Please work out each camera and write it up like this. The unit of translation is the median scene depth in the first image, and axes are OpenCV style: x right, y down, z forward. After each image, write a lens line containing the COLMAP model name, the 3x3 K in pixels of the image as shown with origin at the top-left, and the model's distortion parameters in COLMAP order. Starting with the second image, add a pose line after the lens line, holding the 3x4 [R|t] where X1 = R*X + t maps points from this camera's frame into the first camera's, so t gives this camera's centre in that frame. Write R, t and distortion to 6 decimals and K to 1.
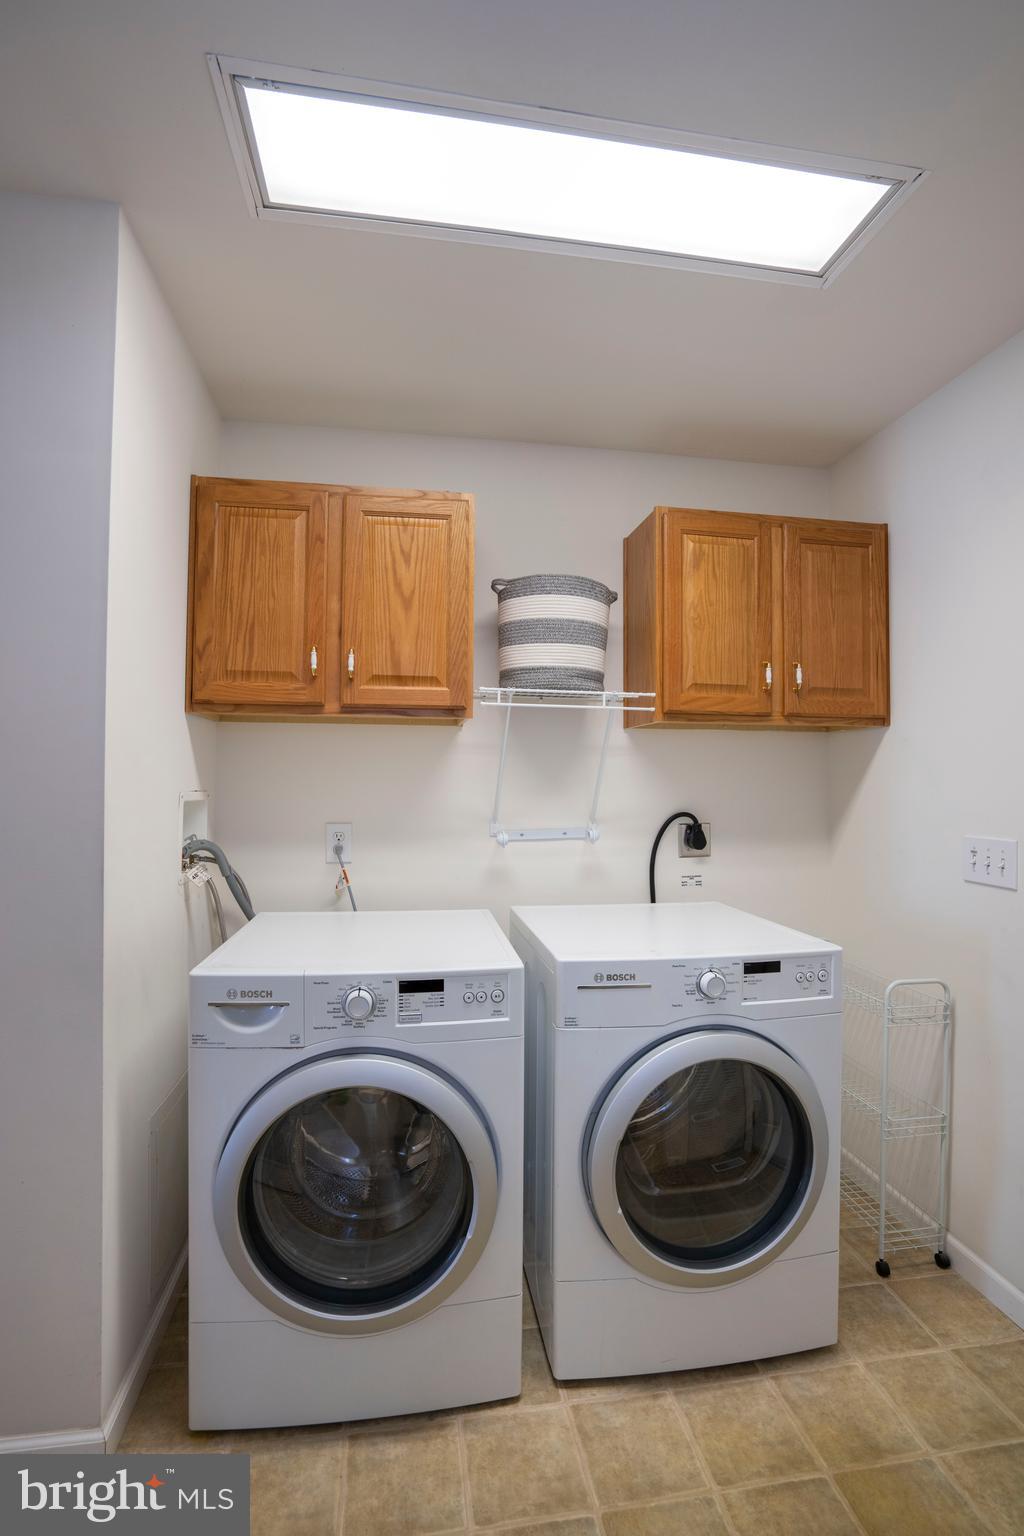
lens RADIAL K [[717.8, 0, 508.5], [0, 717.8, 771.8], [0, 0, 1]] dist [-0.041206, 0.012086]
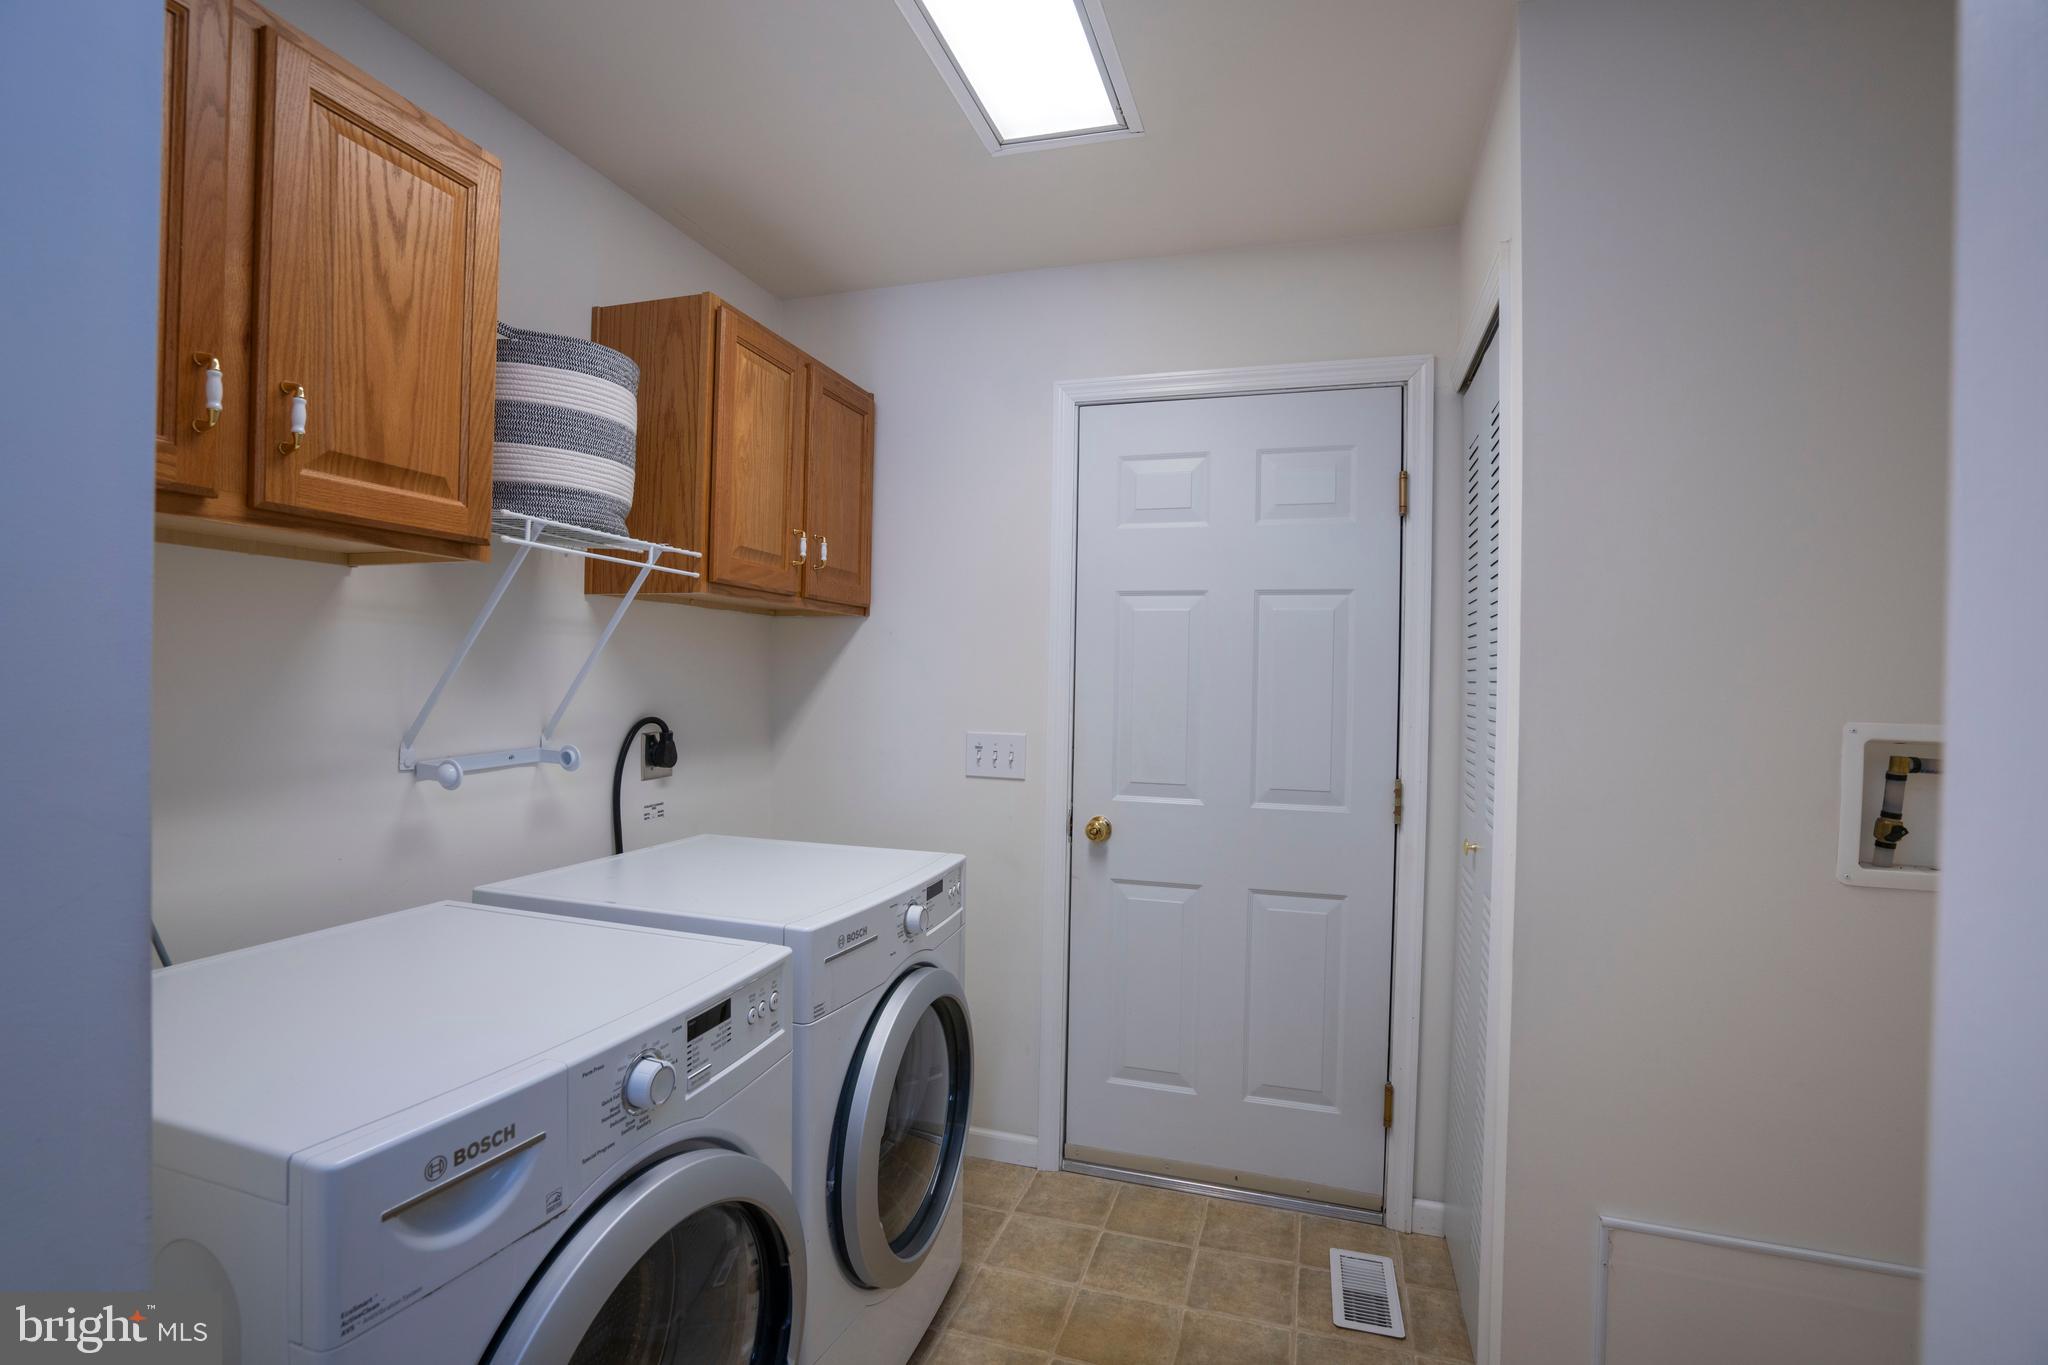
lens RADIAL K [[957.1, 0, 1019.0], [0, 957.1, 678.0], [0, 0, 1]] dist [-0.041206, 0.012086]
pose [[0.437570, 0.003450, 0.899178, -0.541698], [-0.034458, 0.999322, 0.012935, -0.008437], [-0.898524, -0.036644, 0.437392, 0.308963]]
